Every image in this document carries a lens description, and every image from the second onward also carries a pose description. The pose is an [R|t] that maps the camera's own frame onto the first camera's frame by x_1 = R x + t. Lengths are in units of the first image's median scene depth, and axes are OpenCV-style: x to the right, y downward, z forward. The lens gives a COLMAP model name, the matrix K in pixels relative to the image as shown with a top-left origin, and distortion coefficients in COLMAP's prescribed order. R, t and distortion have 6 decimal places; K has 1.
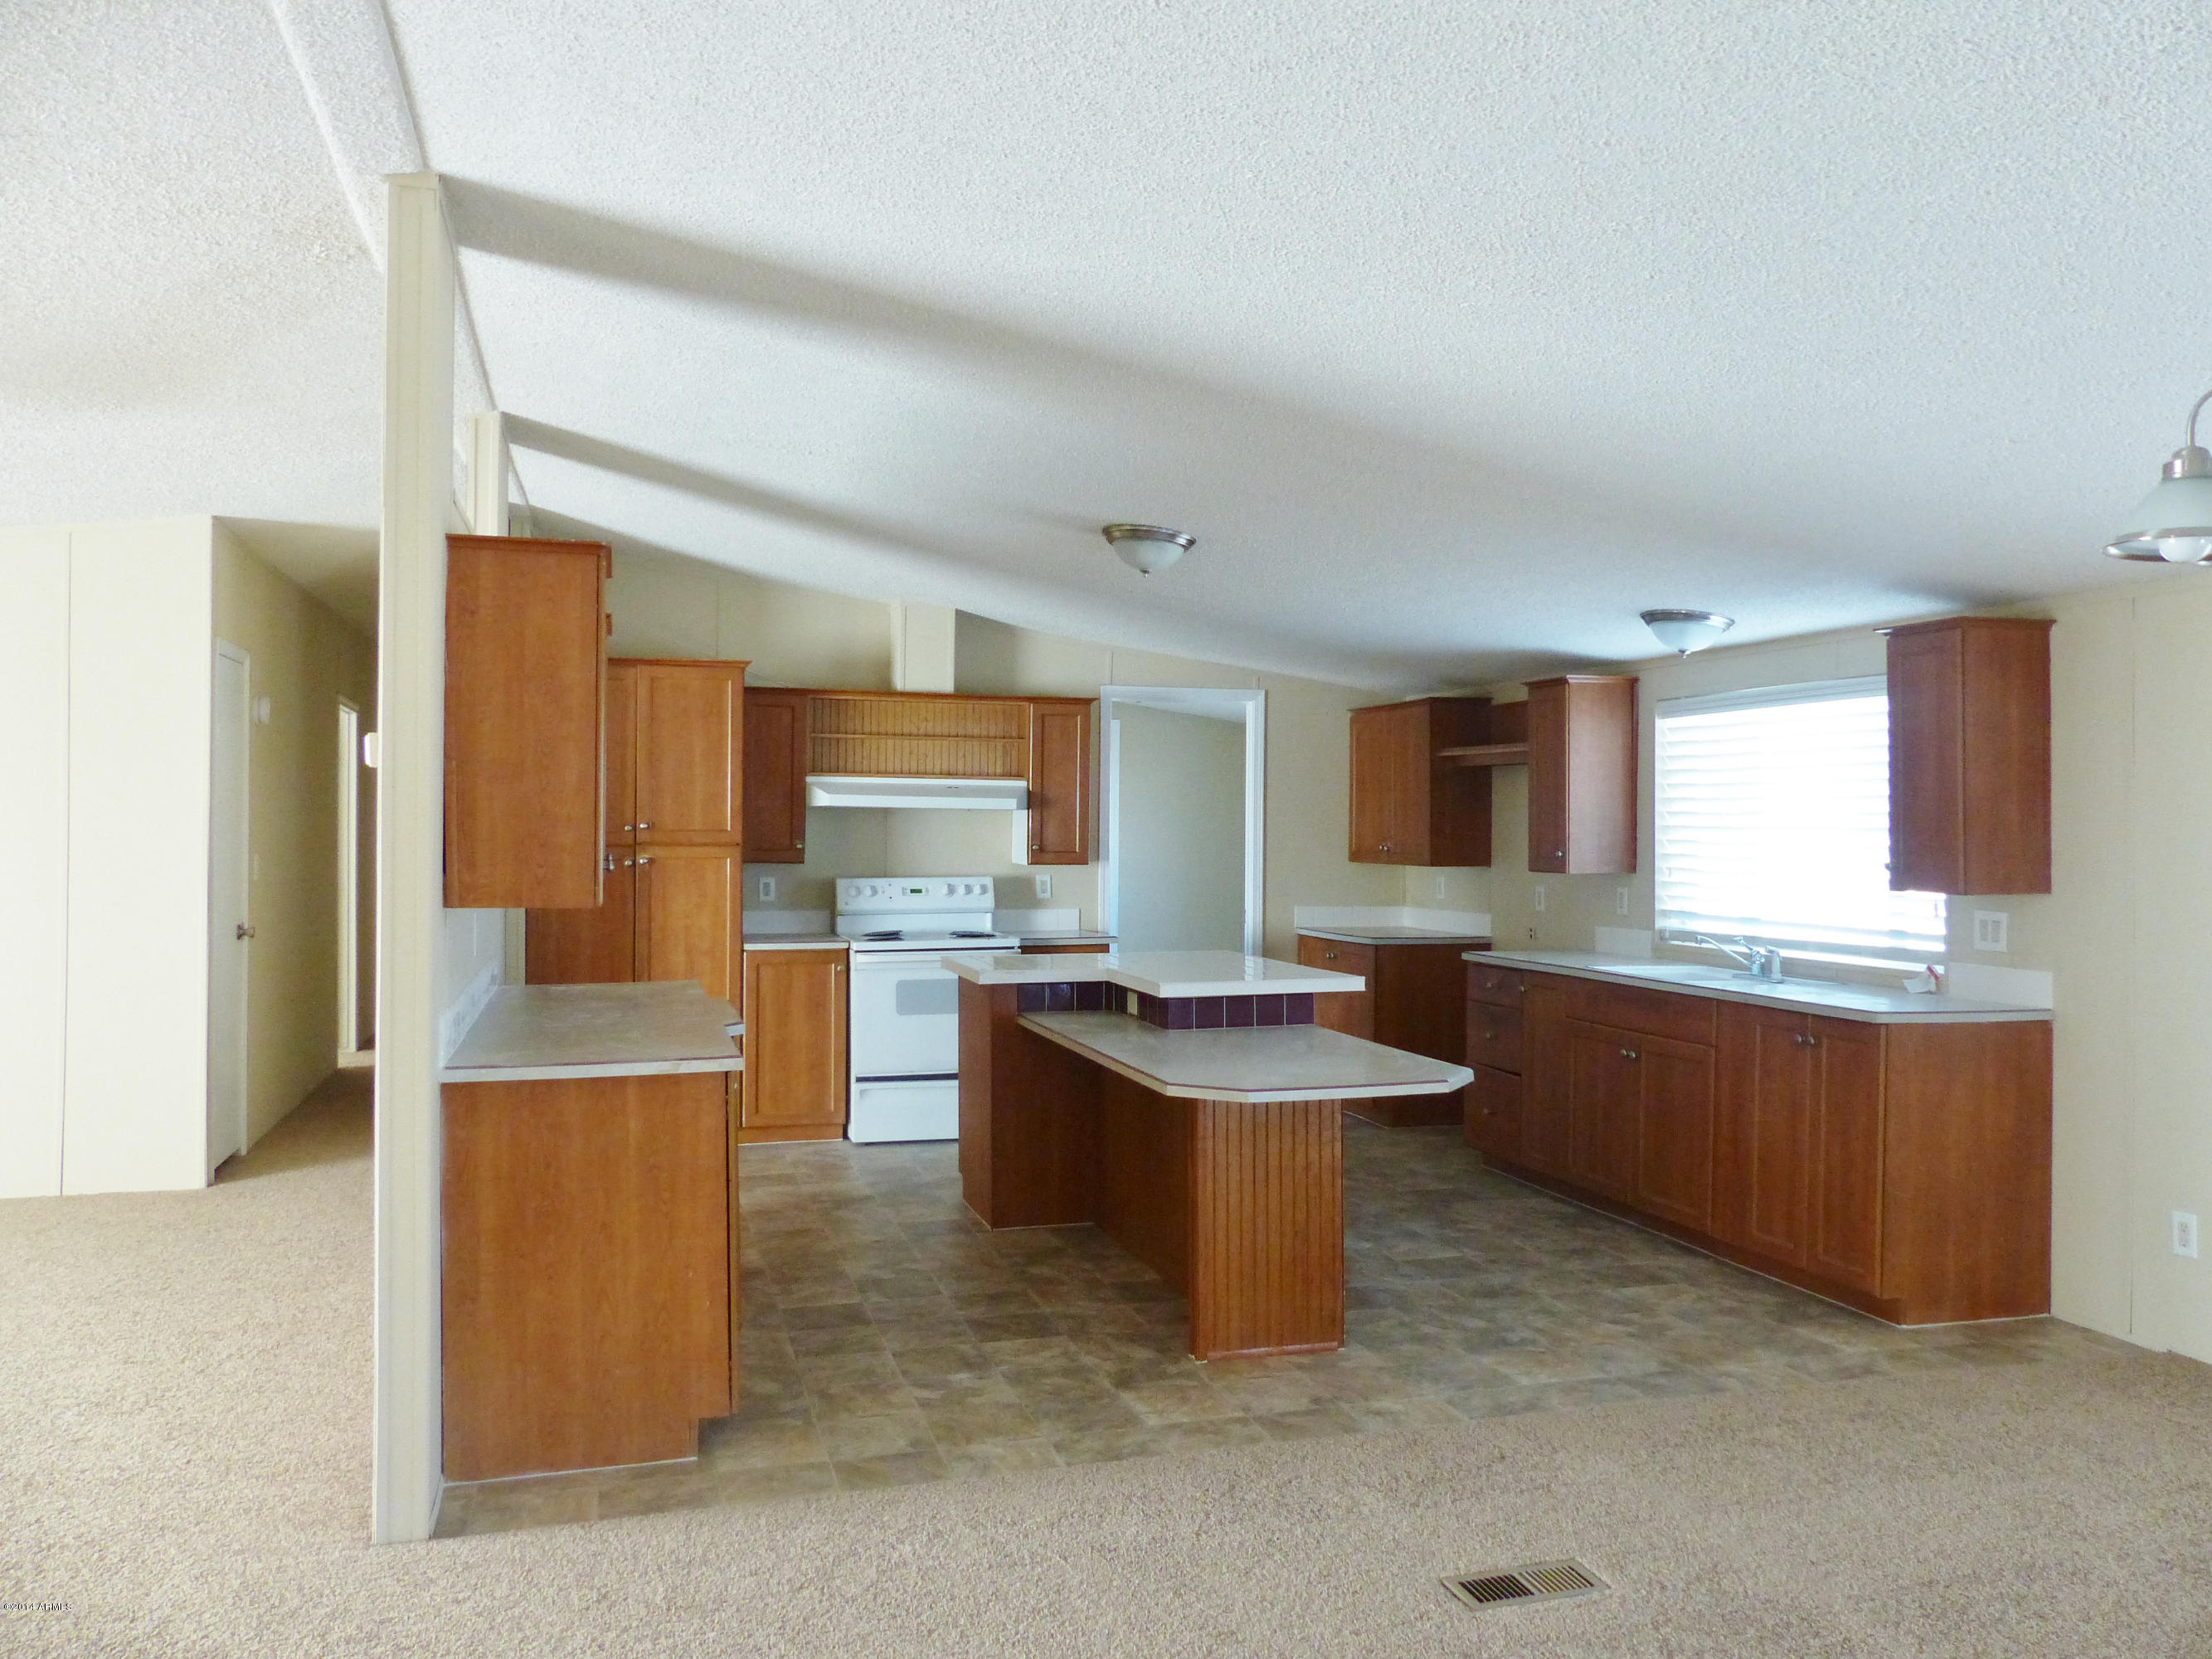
lens RADIAL K [[1697.6, 0, 1107.2], [0, 1697.6, 830.3], [0, 0, 1]] dist [-0.032256, -0.003125]
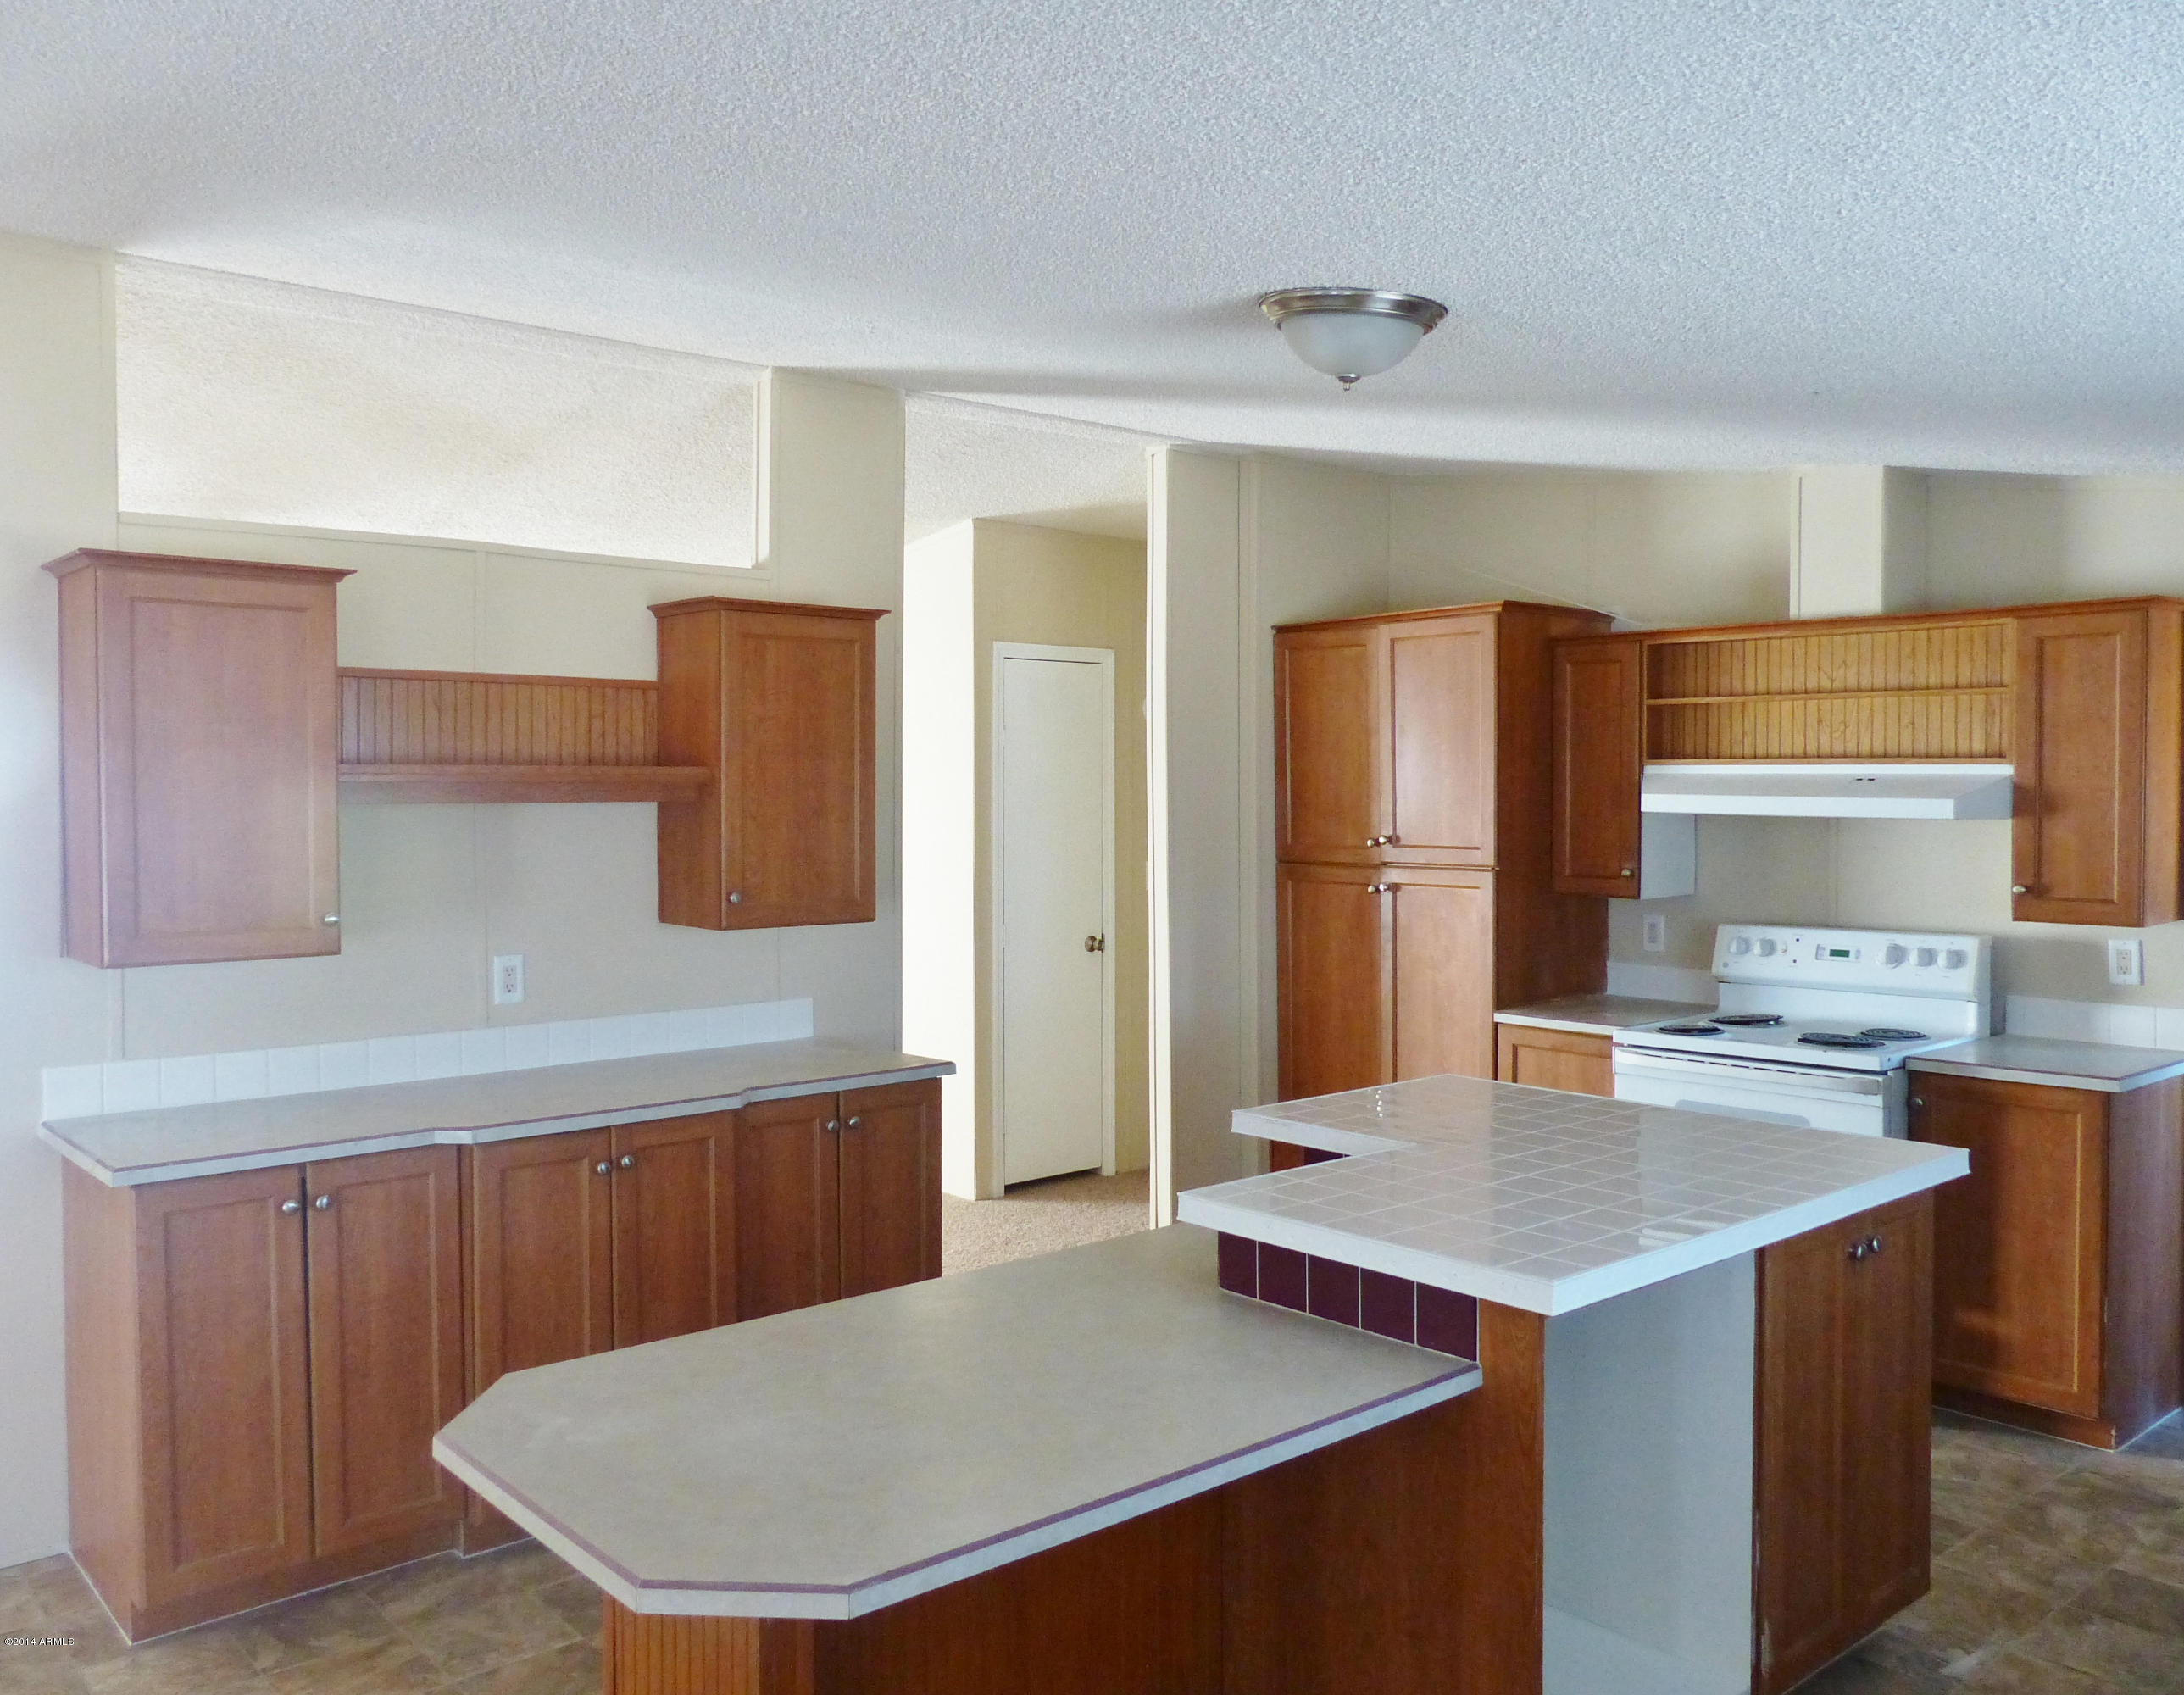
lens RADIAL K [[1761.4, 0, 1090.5], [0, 1761.4, 839.9], [0, 0, 1]] dist [-0.018377, -0.001970]
pose [[0.407417, 0.021898, -0.912980, 0.343970], [0.004739, 0.999648, 0.026091, -0.021347], [0.913230, -0.014956, 0.407170, 0.513538]]
